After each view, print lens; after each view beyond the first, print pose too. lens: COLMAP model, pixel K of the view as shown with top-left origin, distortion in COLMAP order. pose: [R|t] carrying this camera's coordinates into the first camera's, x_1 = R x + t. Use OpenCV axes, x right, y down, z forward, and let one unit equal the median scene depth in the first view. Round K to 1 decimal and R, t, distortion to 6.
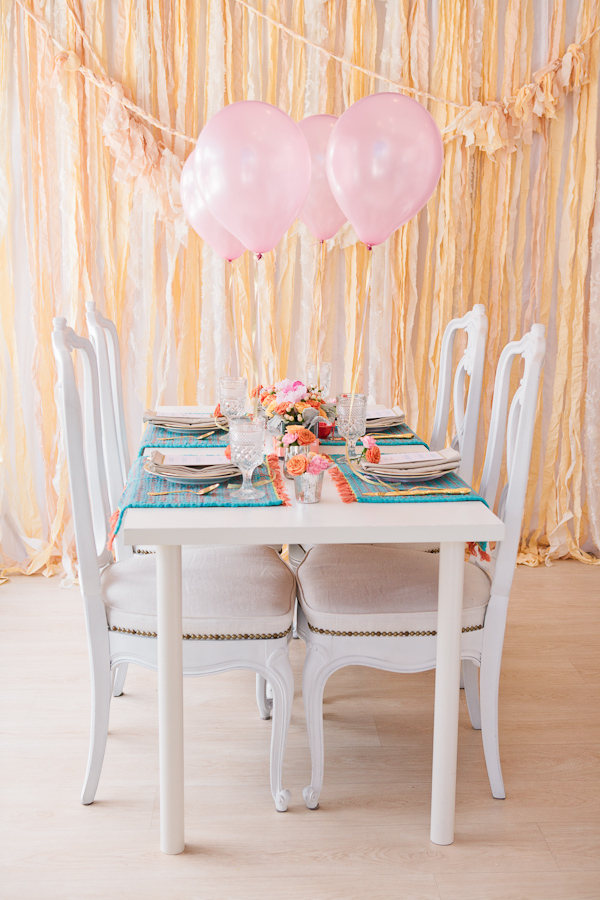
lens RADIAL K [[1135.2, 0, 300.0], [0, 1135.2, 450.0], [0, 0, 1]] dist [-0.006403, 0.010184]
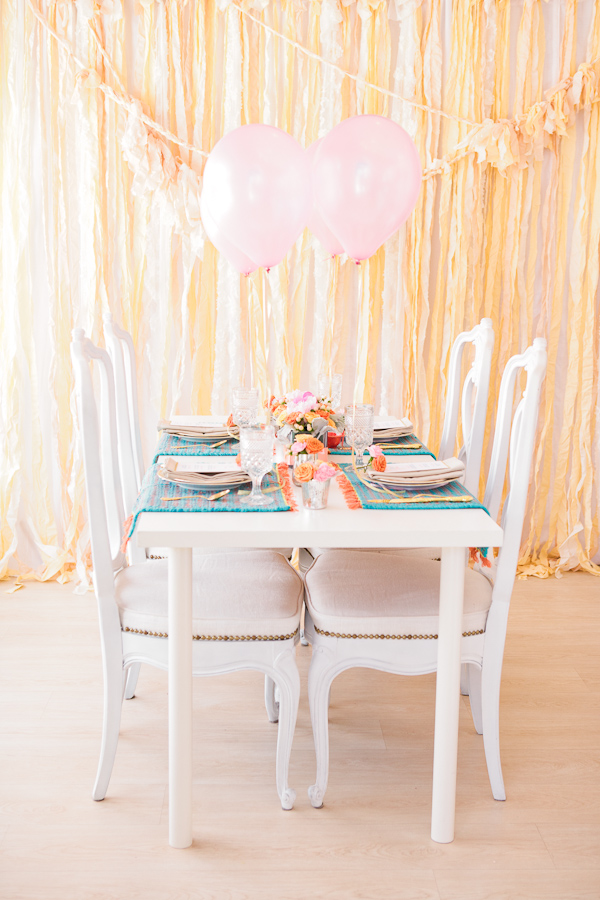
lens RADIAL K [[1134.4, 0, 293.3], [0, 1134.4, 426.8], [0, 0, 1]] dist [-0.001773, -0.004845]
pose [[0.999797, 0.007888, -0.018518, 0.001810], [-0.008442, 0.999512, -0.030066, 0.000891], [0.018271, 0.030216, 0.999376, -0.011737]]
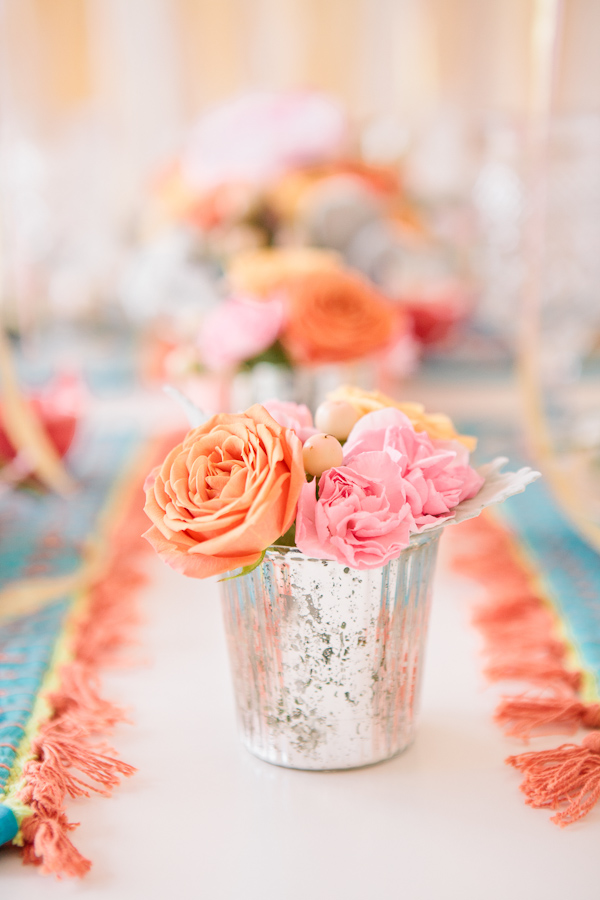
lens RADIAL K [[2548.2, 0, 300.0], [0, 2548.2, 450.0], [0, 0, 1]] dist [0.000415, -0.007567]
pose [[0.999479, -0.006456, -0.031617, 0.004441], [0.006779, 0.999926, 0.010137, 0.001816], [0.031549, -0.010346, 0.999449, 0.210493]]
